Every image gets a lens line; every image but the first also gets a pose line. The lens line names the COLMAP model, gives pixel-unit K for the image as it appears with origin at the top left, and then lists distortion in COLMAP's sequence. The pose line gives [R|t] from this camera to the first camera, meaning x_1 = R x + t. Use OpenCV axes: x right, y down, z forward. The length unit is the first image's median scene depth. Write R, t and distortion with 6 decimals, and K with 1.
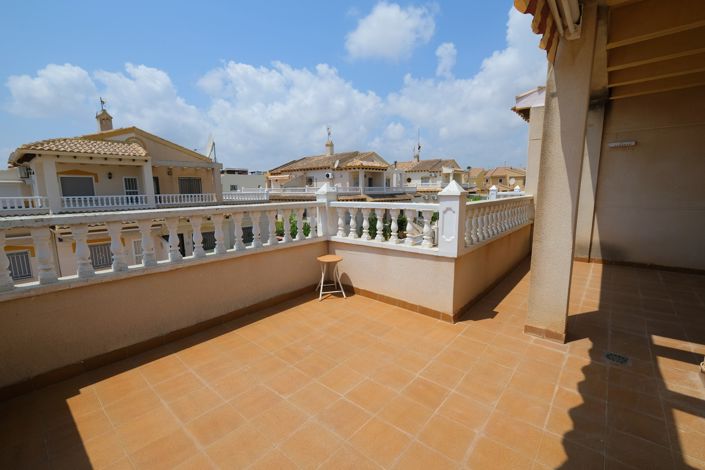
lens RADIAL K [[306.3, 0, 351.5], [0, 306.3, 235.2], [0, 0, 1]] dist [0.000060, 0.000081]
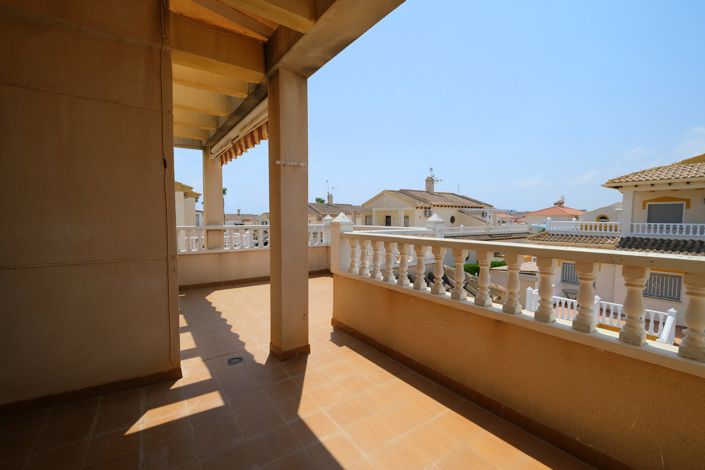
lens RADIAL K [[306.3, 0, 351.4], [0, 306.3, 235.5], [0, 0, 1]] dist [0.000060, 0.000081]
pose [[-0.243856, 0.070653, -0.967235, 0.324312], [-0.150259, 0.982547, 0.109654, -0.047449], [0.958101, 0.172075, -0.228983, 0.281750]]
